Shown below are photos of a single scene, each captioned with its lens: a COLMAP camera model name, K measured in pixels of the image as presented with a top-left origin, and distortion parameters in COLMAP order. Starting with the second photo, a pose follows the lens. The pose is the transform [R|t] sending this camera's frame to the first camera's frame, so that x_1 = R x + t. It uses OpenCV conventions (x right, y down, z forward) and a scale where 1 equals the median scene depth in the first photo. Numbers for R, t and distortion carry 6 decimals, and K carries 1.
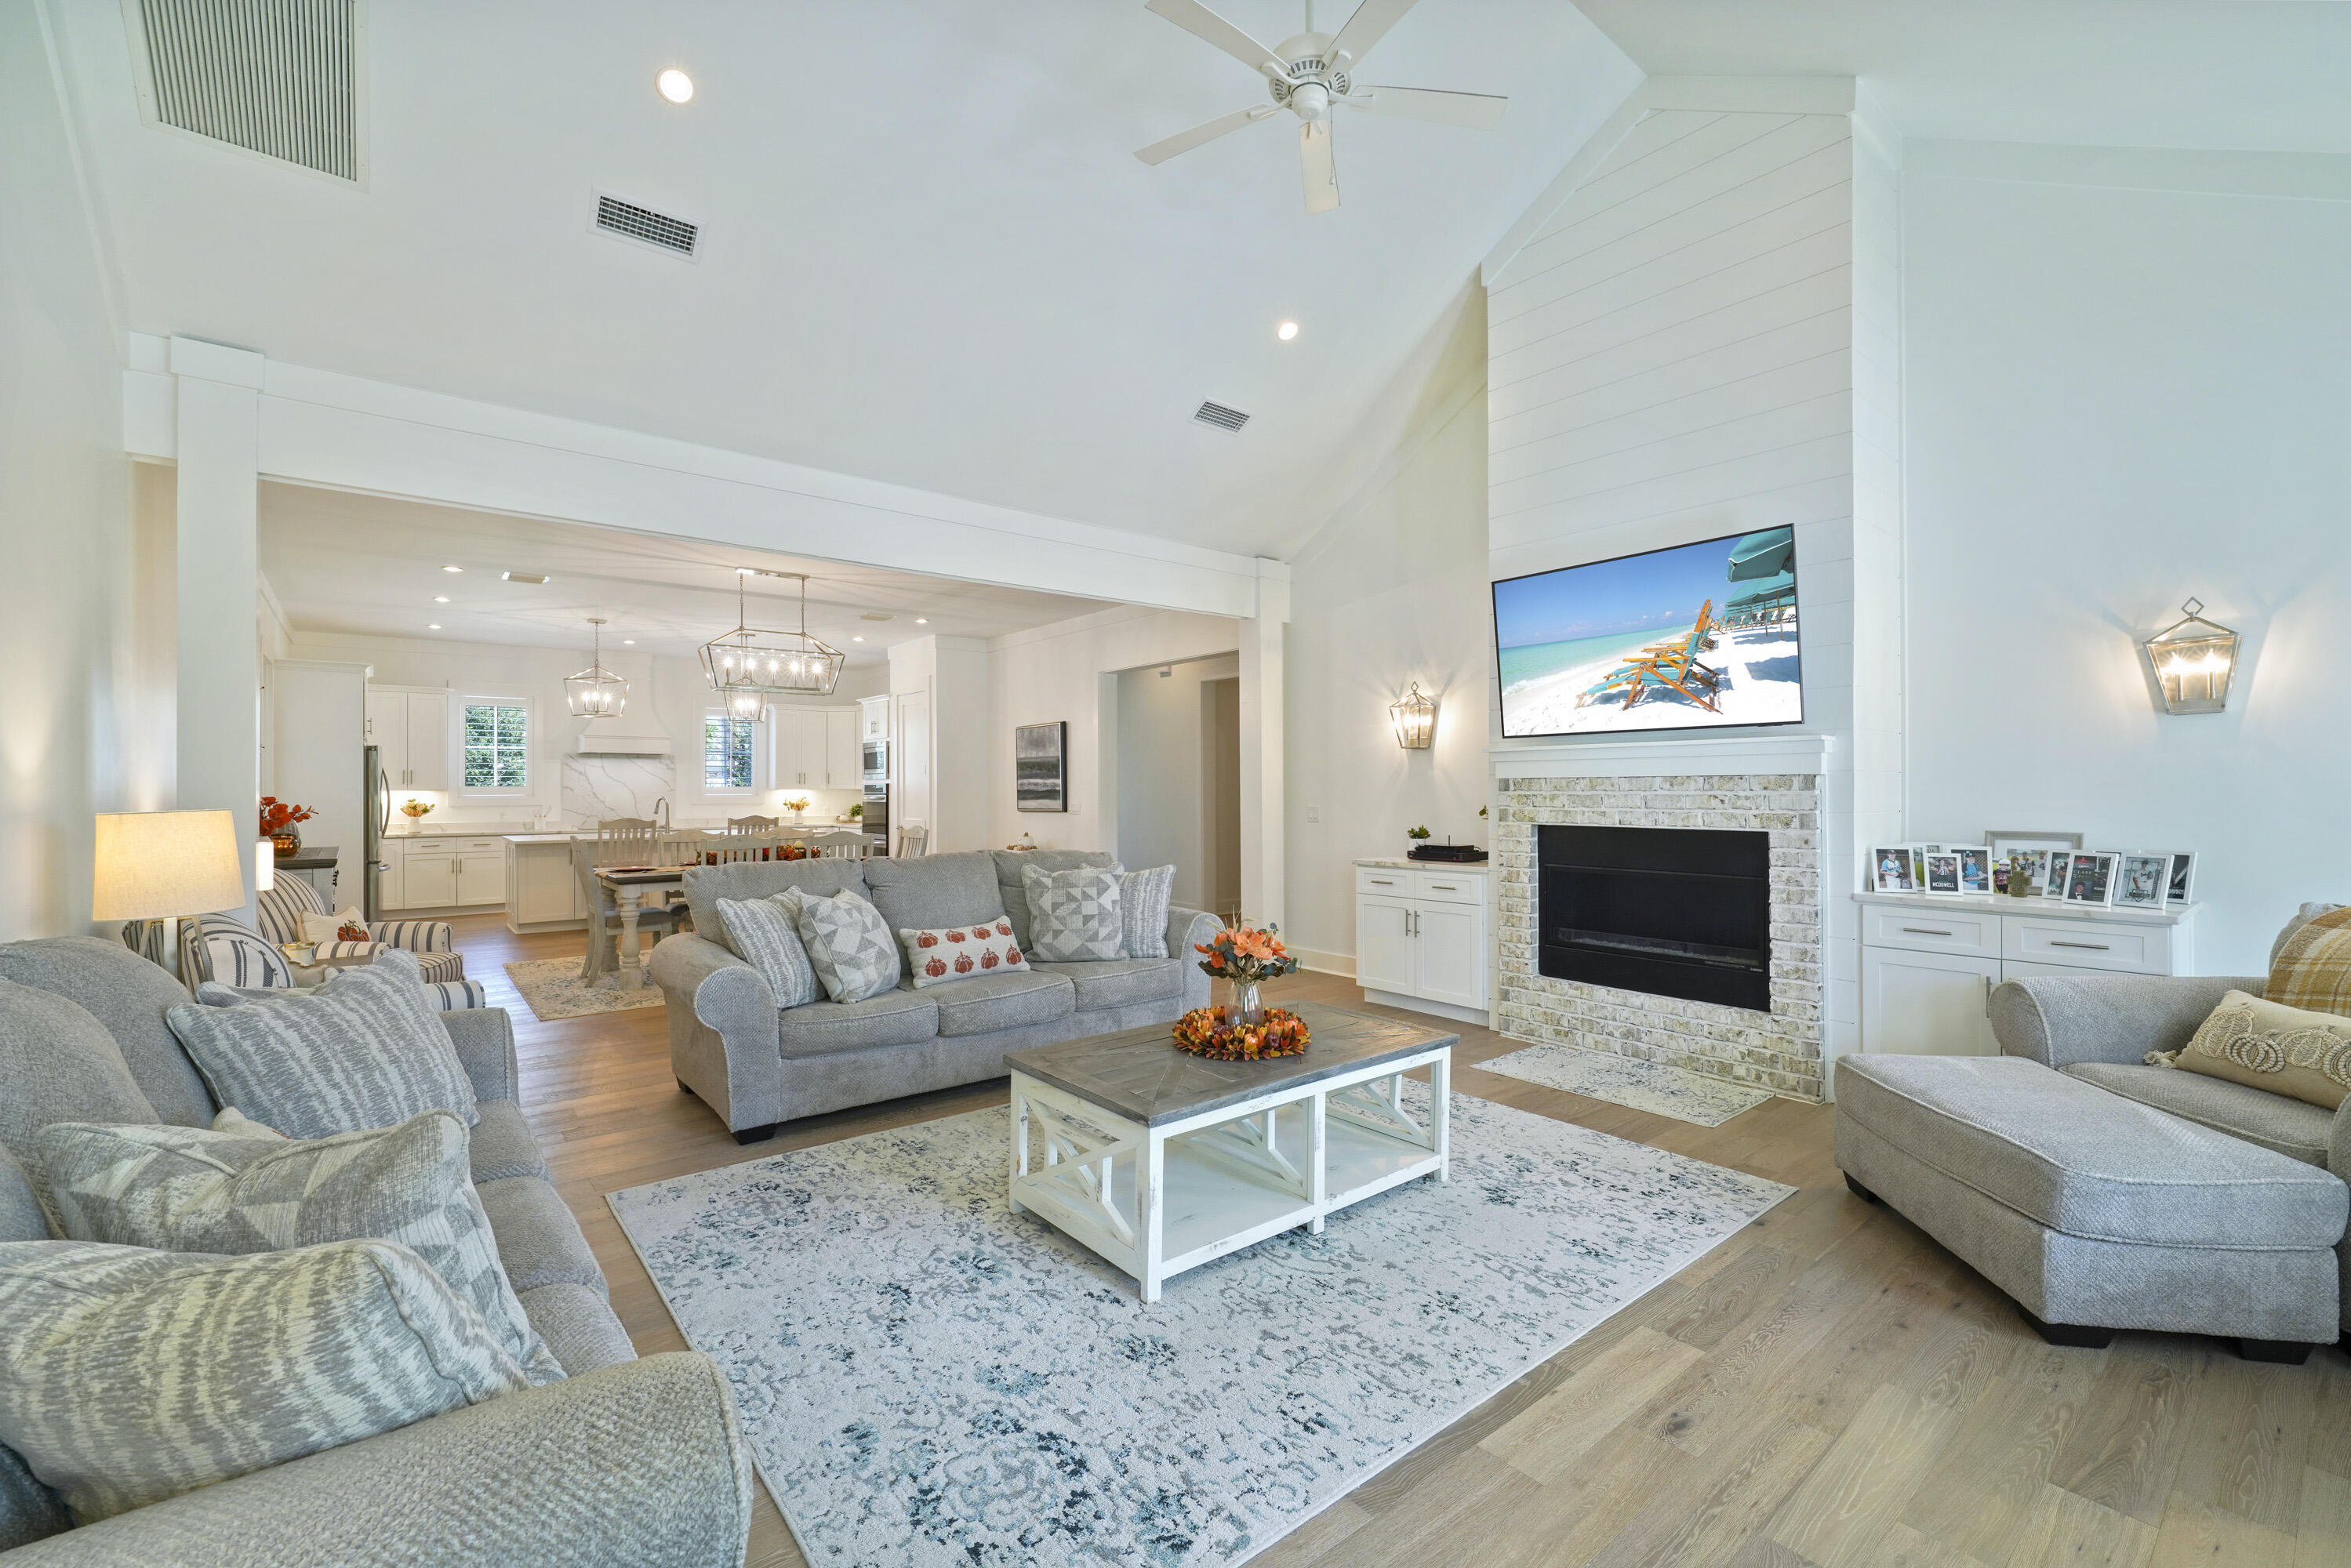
lens RADIAL K [[988.1, 0, 1190.2], [0, 988.1, 778.6], [0, 0, 1]] dist [-0.010444, 0.003146]
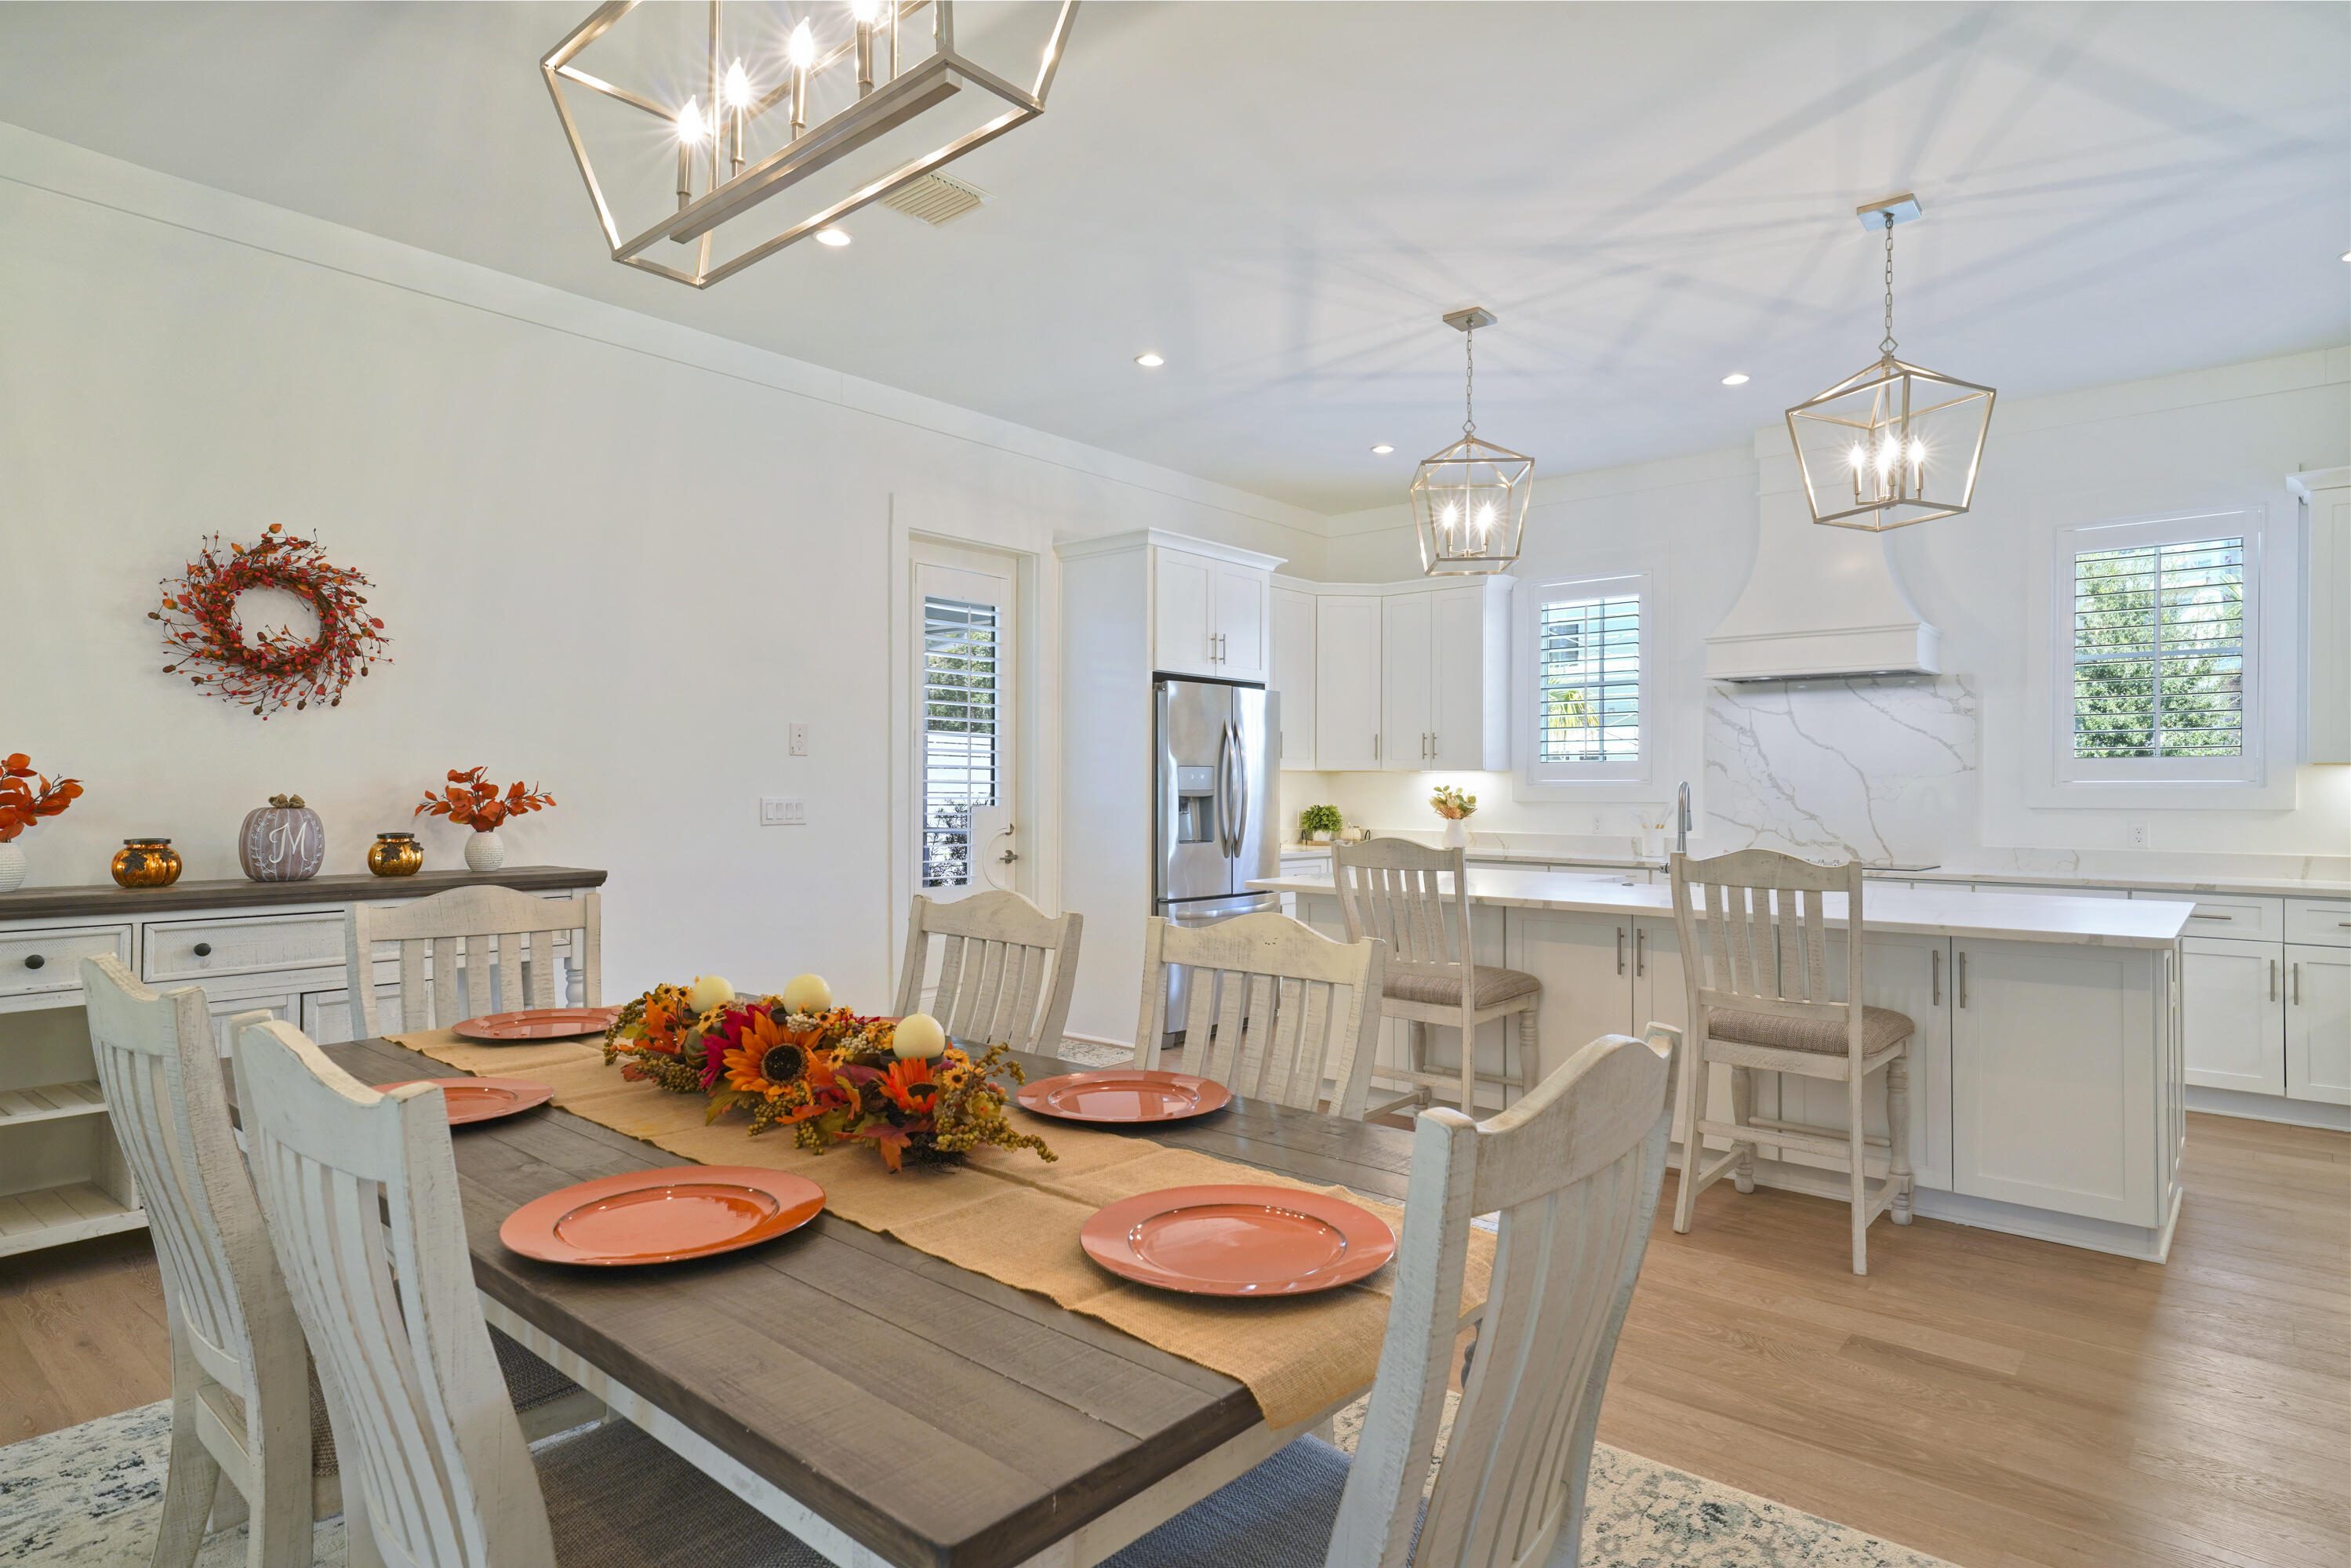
lens RADIAL K [[1270.2, 0, 1181.7], [0, 1270.2, 783.0], [0, 0, 1]] dist [0.010388, 0.002252]
pose [[0.169958, 0.000106, -0.985451, -0.297956], [0.006464, 0.999978, 0.001223, 0.040581], [0.985430, -0.006578, 0.169954, 1.776848]]
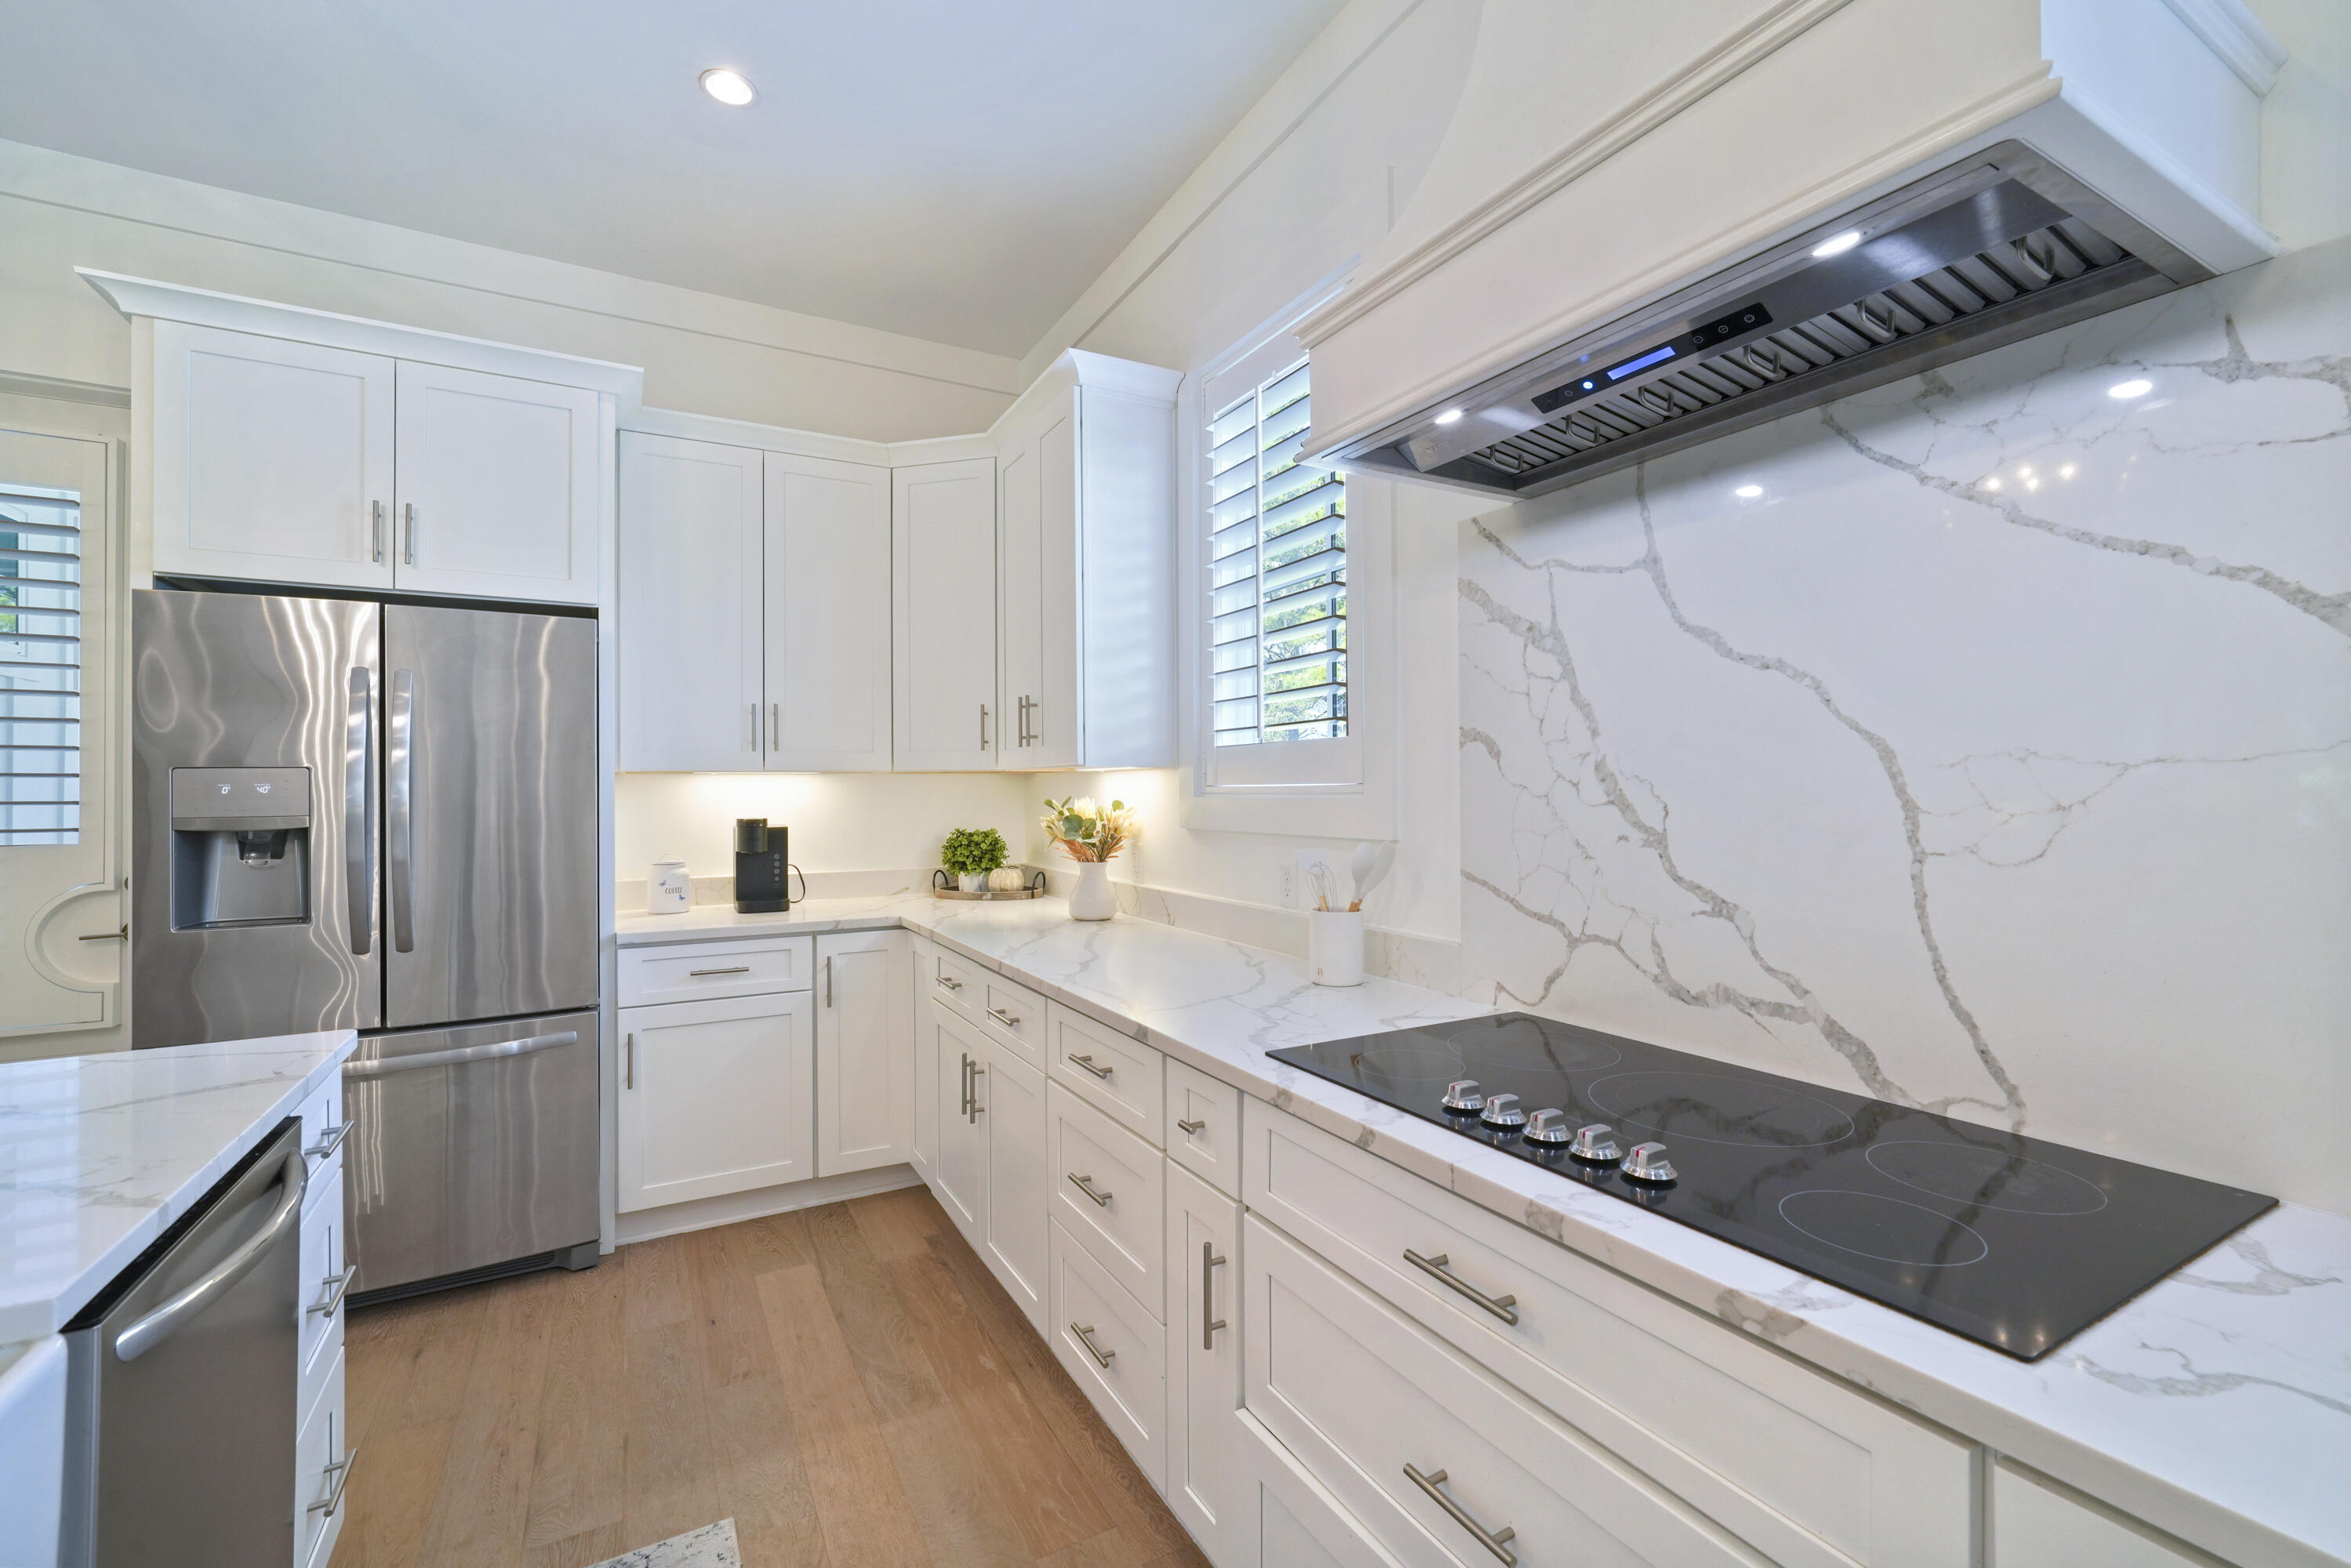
lens RADIAL K [[988.1, 0, 1184.1], [0, 988.1, 782.3], [0, 0, 1]] dist [-0.010444, 0.003146]
pose [[-0.178943, -0.001202, -0.983859, -1.249760], [0.017606, 0.999835, -0.004424, 0.042742], [0.983702, -0.018114, -0.178892, 2.611562]]
